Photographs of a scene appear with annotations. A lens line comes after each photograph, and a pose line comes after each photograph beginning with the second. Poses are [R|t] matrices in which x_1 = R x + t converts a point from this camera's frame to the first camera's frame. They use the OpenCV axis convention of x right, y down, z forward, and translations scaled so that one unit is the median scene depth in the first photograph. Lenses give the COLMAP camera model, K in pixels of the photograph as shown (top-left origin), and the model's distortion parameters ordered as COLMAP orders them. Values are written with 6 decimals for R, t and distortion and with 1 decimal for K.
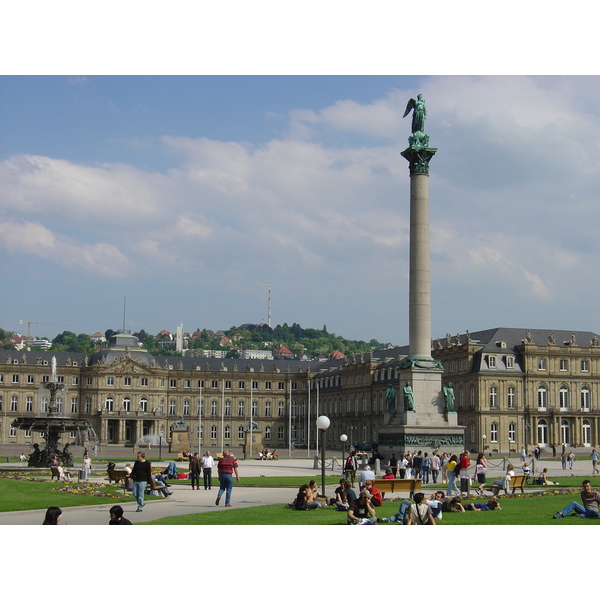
lens RADIAL K [[1095.5, 0, 300.0], [0, 1095.5, 300.0], [0, 0, 1]] dist [-0.076121, -0.145167]
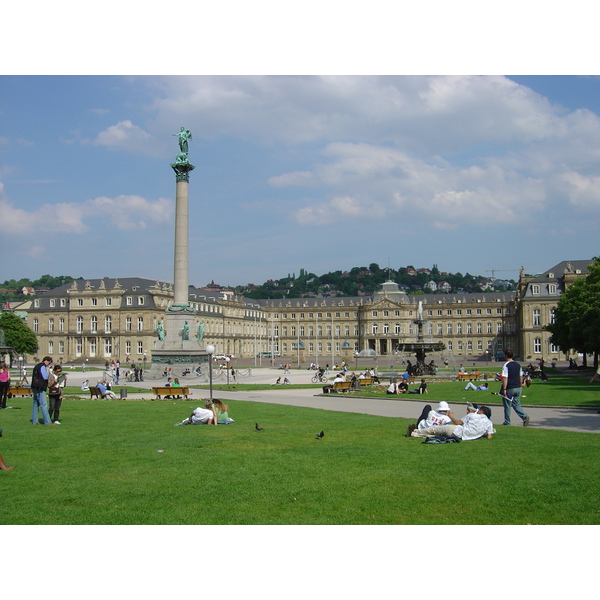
lens RADIAL K [[728.4, 0, 300.0], [0, 728.4, 300.0], [0, 0, 1]] dist [-0.014449, -0.017902]
pose [[0.793175, -0.054772, -0.606526, 0.363421], [0.092761, 0.995192, 0.031437, 0.012552], [0.601888, -0.081196, 0.794442, 0.124522]]
